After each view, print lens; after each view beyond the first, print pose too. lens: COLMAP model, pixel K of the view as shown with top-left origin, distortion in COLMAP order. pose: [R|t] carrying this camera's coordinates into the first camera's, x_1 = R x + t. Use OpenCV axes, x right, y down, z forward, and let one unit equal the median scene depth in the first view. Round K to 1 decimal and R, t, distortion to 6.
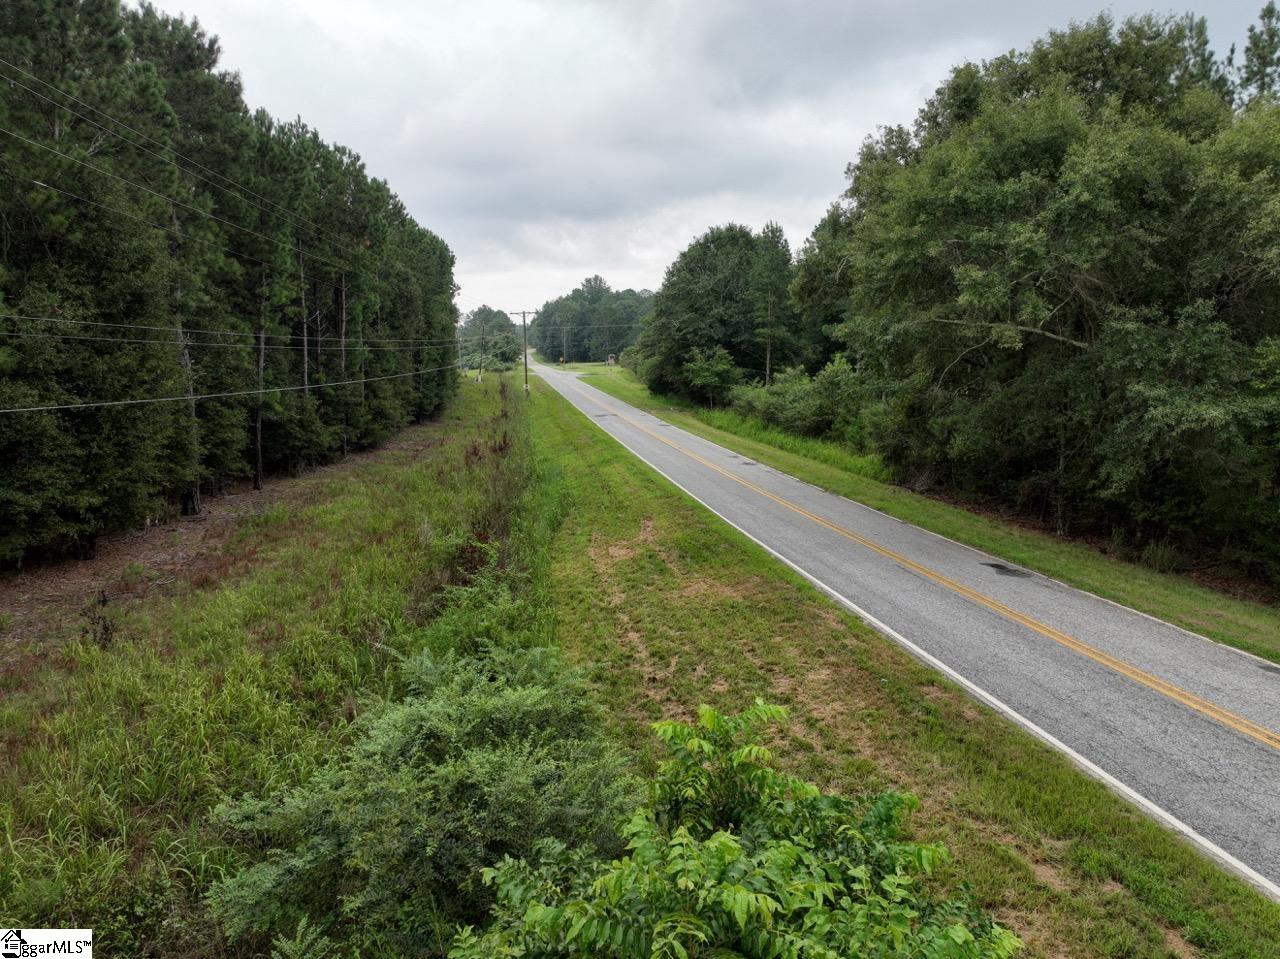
lens RADIAL K [[886.9, 0, 640.0], [0, 886.9, 479.5], [0, 0, 1]] dist [0.007675, 0.001977]
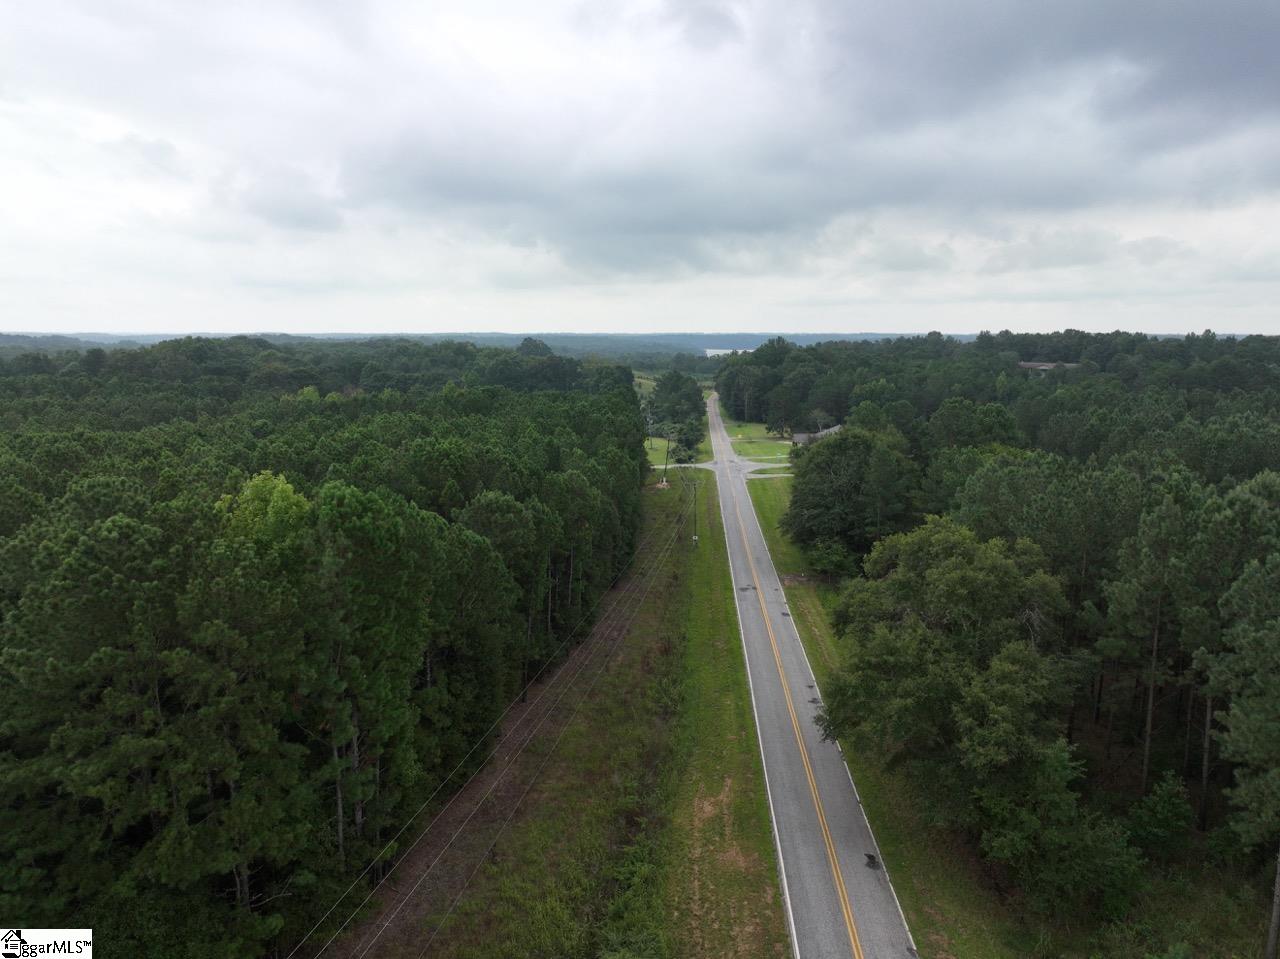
lens RADIAL K [[886.9, 0, 640.0], [0, 886.9, 479.5], [0, 0, 1]] dist [0.007675, 0.001977]
pose [[0.976933, 0.026735, -0.211866, 0.062110], [-0.027820, 0.999611, -0.002142, -0.174981], [0.211726, 0.007987, 0.977296, -0.271273]]
